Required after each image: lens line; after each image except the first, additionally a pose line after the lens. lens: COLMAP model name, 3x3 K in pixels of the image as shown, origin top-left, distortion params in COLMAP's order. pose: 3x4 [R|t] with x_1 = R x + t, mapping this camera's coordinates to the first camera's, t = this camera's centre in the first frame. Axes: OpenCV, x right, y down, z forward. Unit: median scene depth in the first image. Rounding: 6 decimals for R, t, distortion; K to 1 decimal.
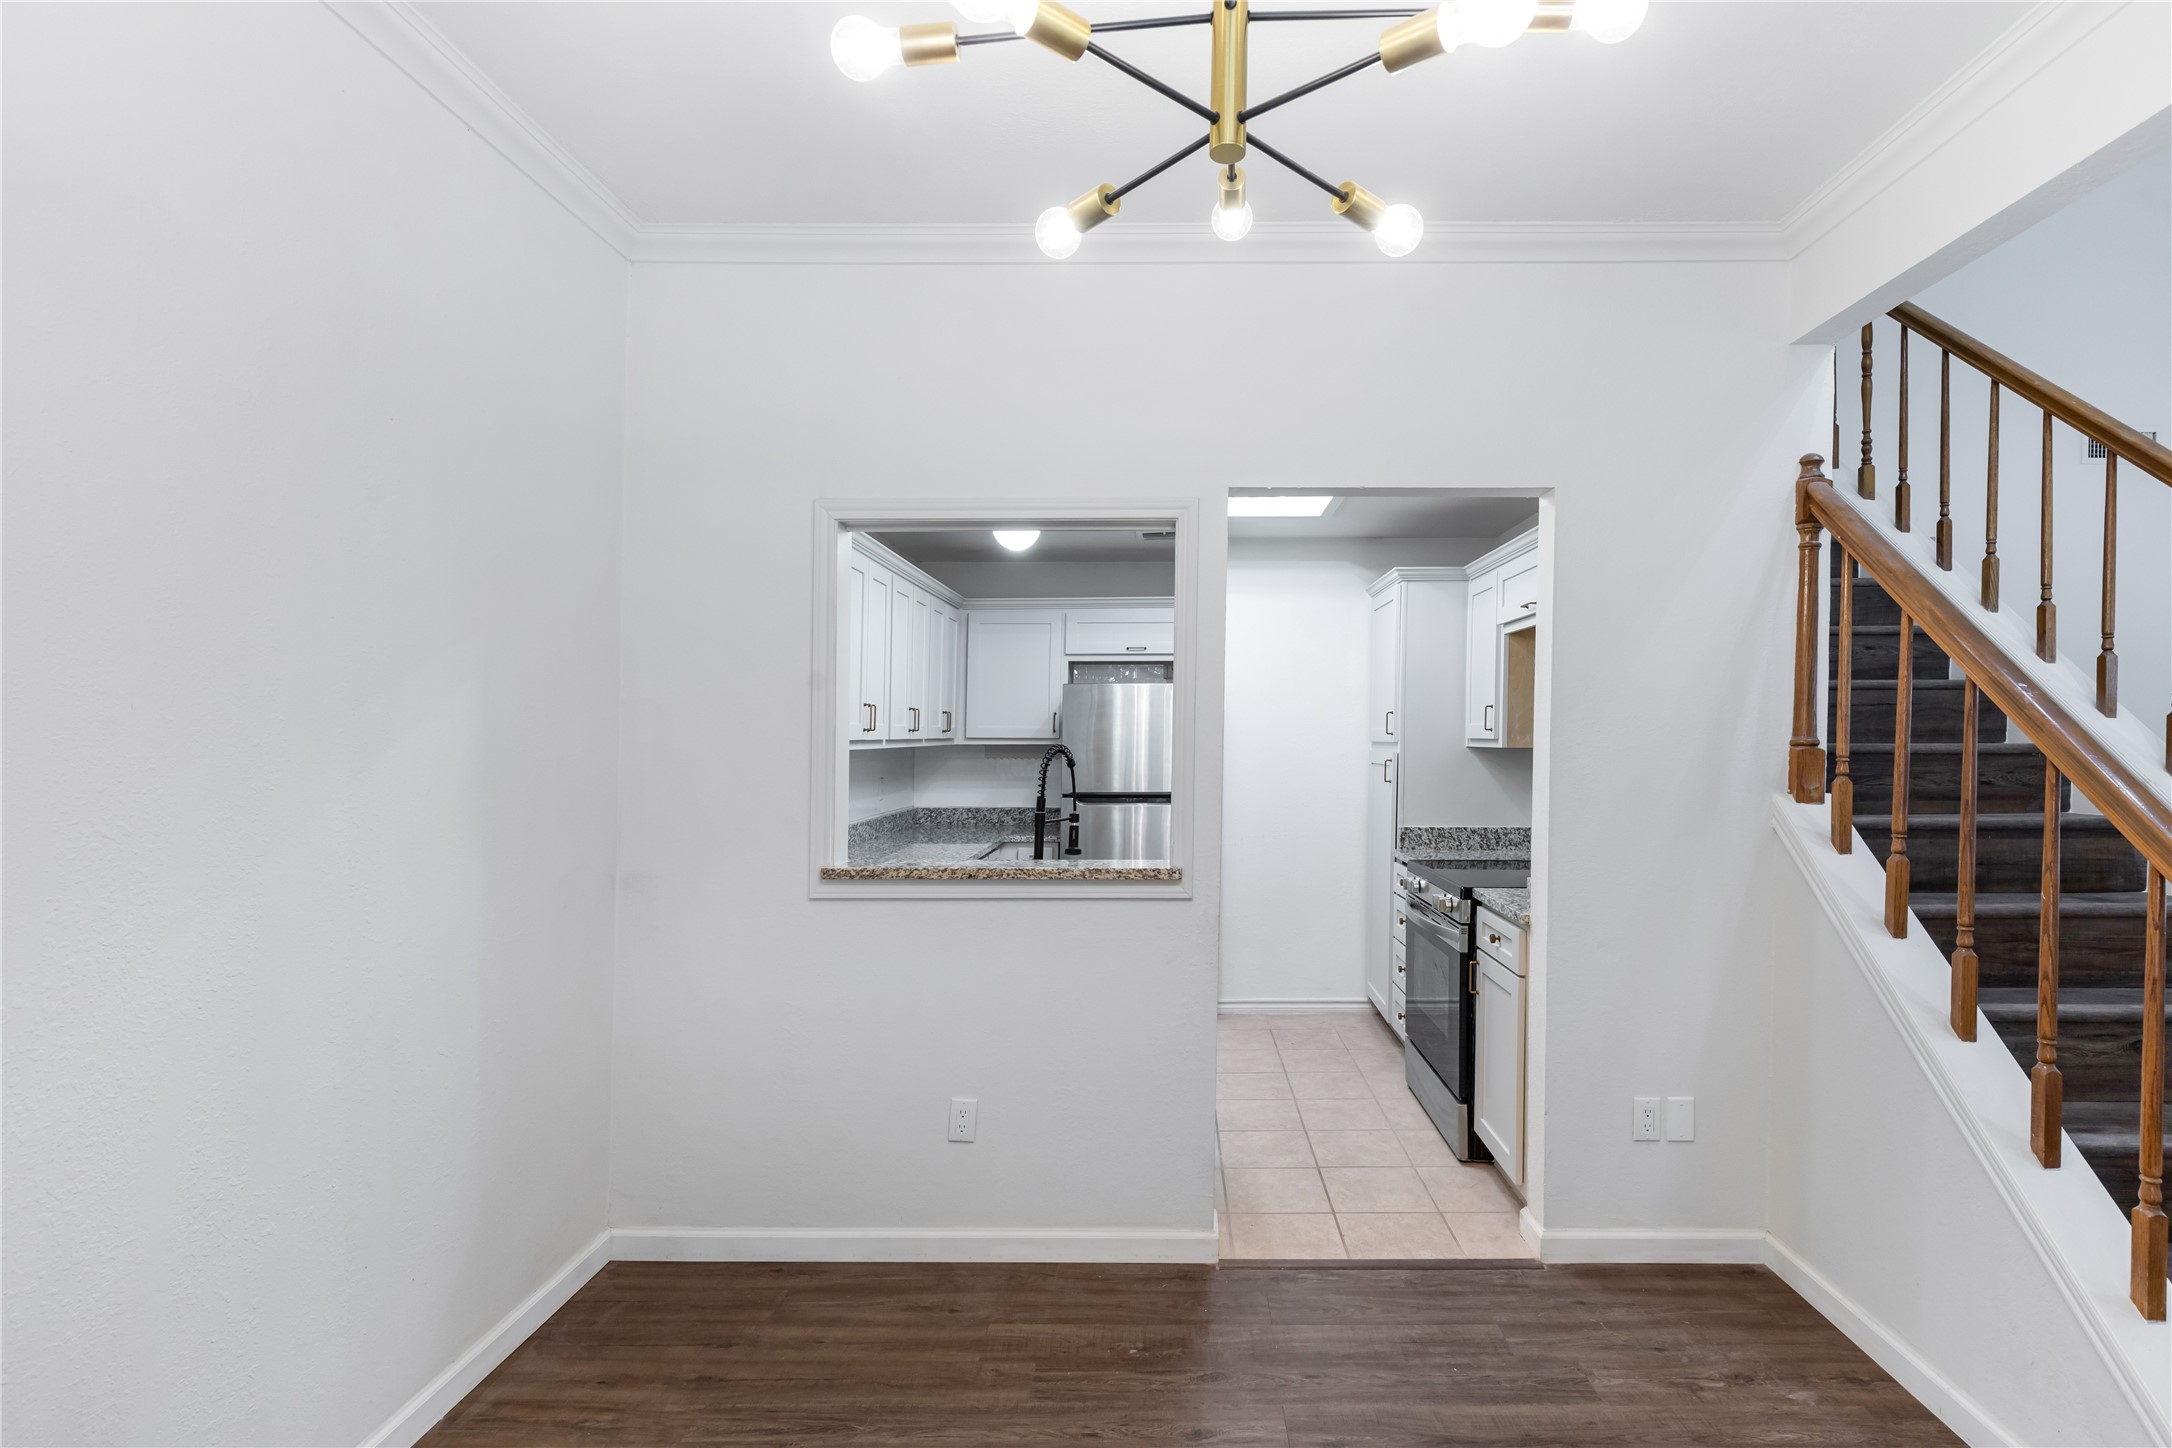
lens RADIAL K [[1018.1, 0, 1086.0], [0, 1018.1, 724.0], [0, 0, 1]] dist [0.003436, -0.000587]
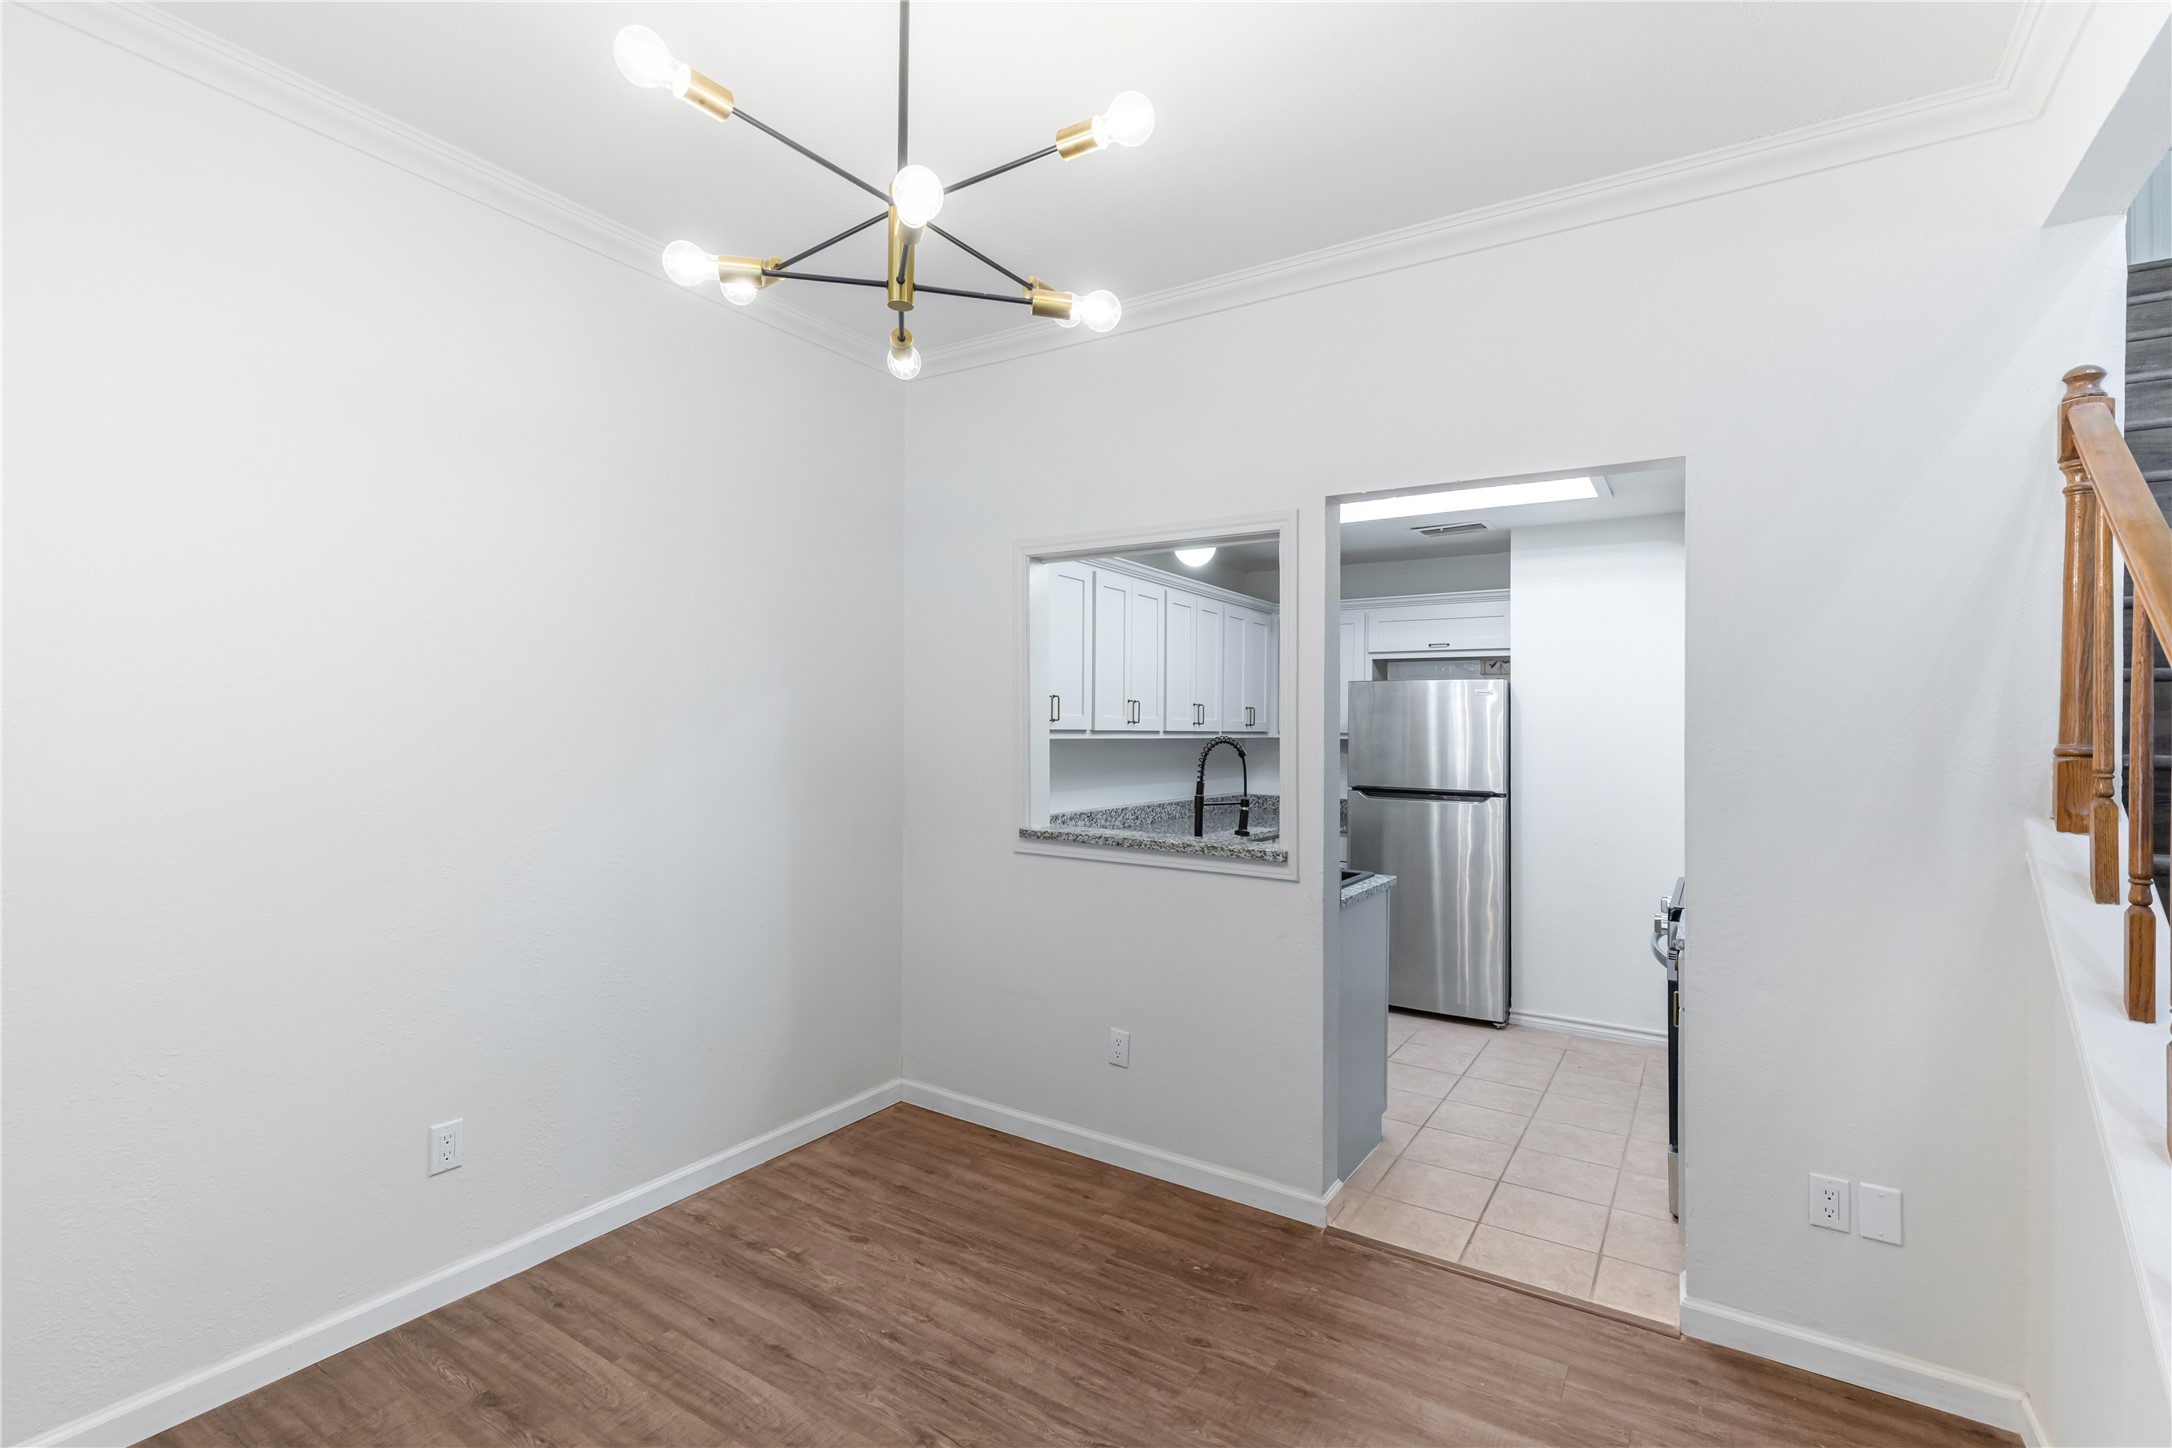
lens RADIAL K [[985.3, 0, 1086.2], [0, 985.3, 715.7], [0, 0, 1]] dist [0.001223, -0.000713]
pose [[0.844120, 0.008909, -0.536080, 0.481624], [-0.011605, 0.999931, -0.001656, 0.001155], [0.536028, 0.007619, 0.844166, -0.001020]]
